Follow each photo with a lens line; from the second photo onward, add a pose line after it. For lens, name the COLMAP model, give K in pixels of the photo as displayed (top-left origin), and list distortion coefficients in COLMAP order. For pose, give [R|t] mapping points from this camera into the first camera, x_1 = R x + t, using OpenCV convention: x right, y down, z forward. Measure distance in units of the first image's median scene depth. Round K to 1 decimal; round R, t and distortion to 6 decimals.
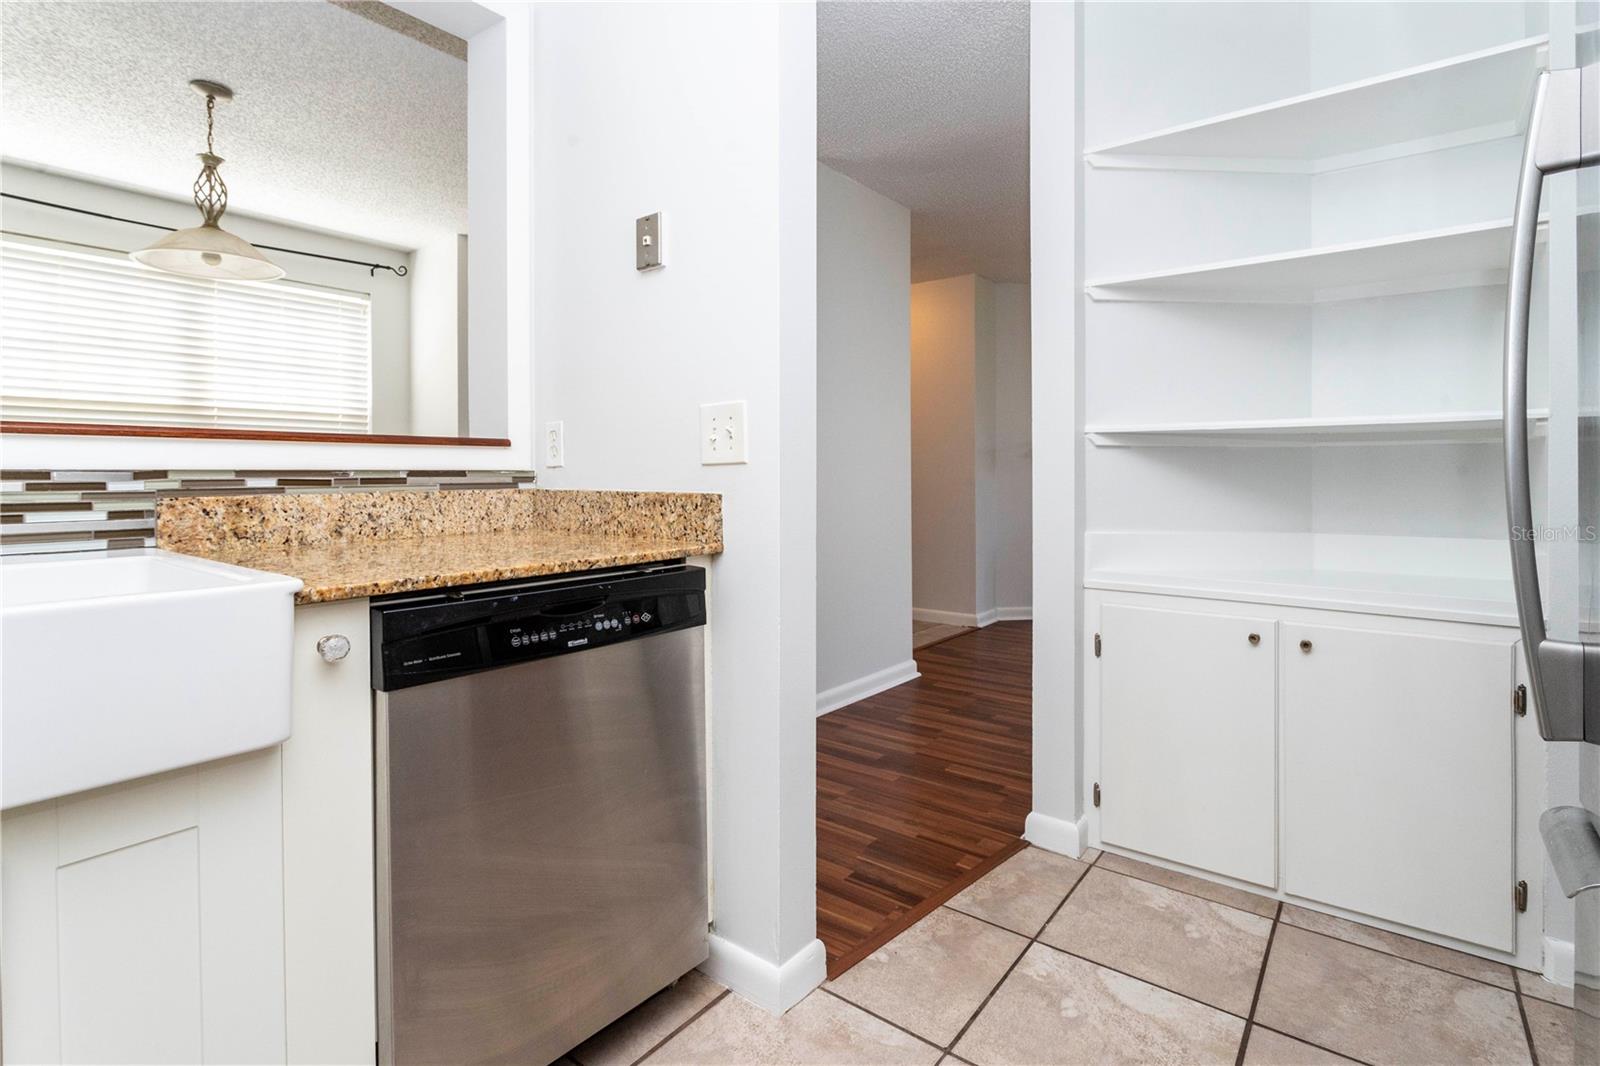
lens RADIAL K [[779.2, 0, 802.8], [0, 779.2, 479.1], [0, 0, 1]] dist [-0.000718, 0.000064]
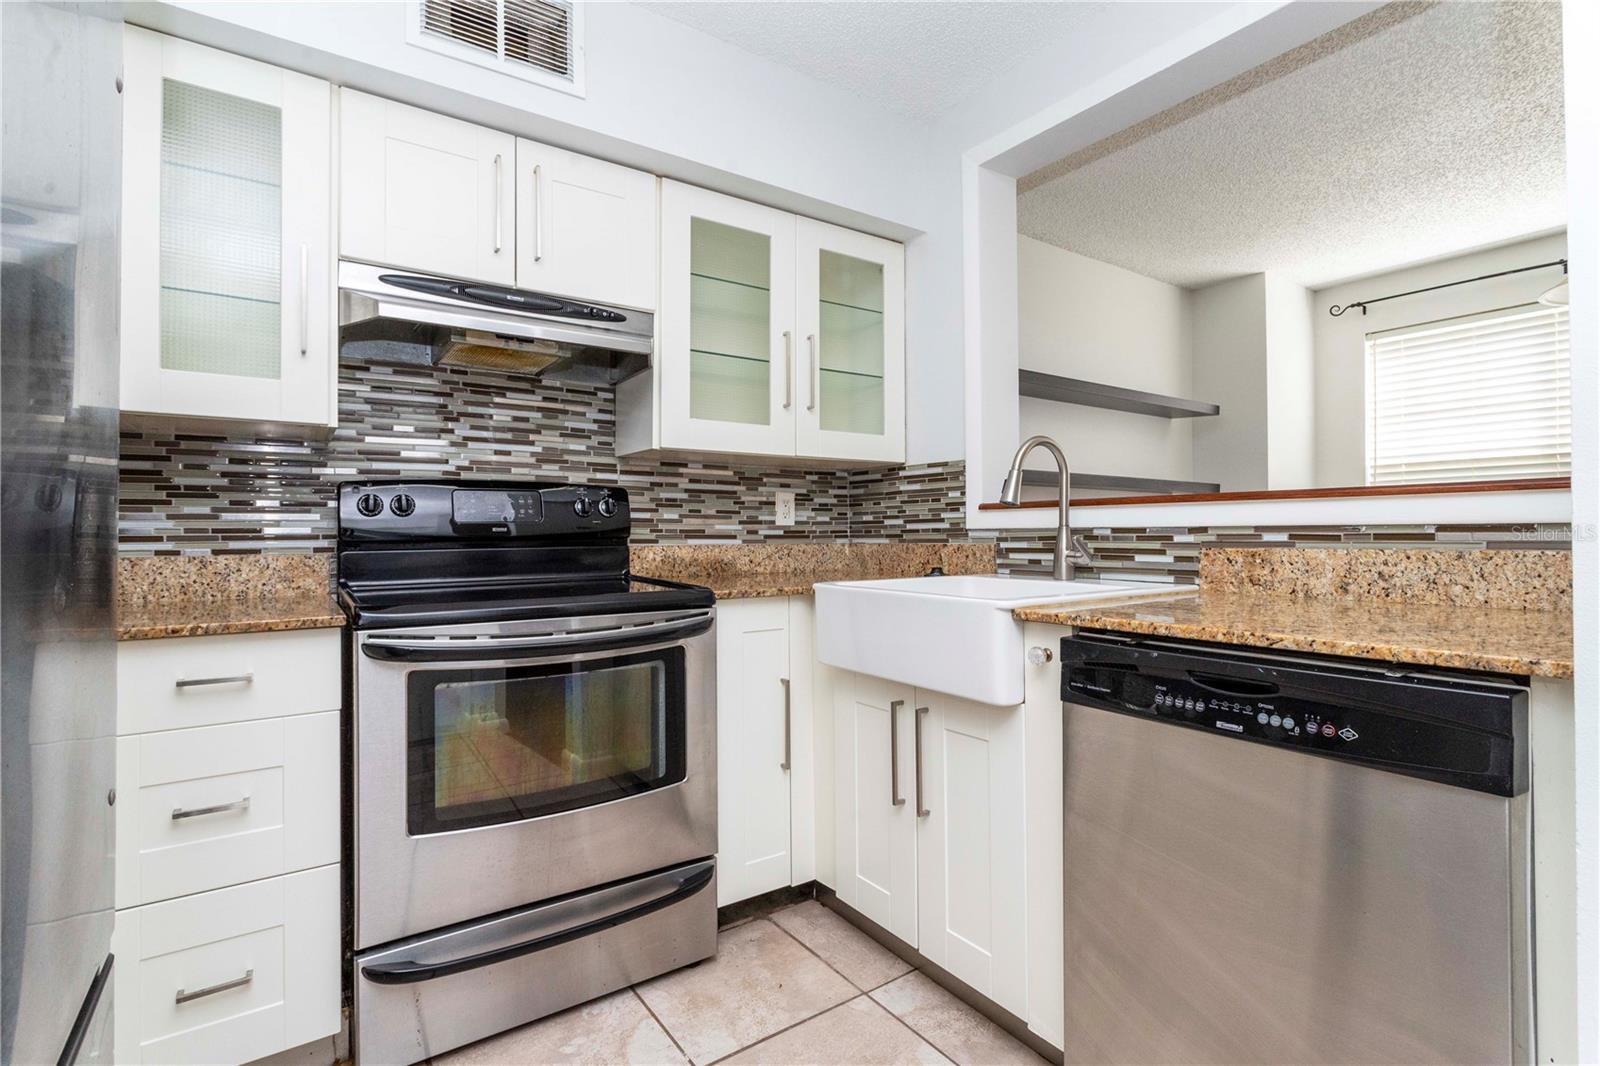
lens RADIAL K [[764.3, 0, 800.0], [0, 764.3, 533.0], [0, 0, 1]] dist [-0.002178, 0.000406]
pose [[-0.313476, 0.003730, -0.949589, 0.560241], [-0.001656, 0.999989, 0.004475, -0.005049], [0.949595, 0.002975, -0.313467, 0.696230]]
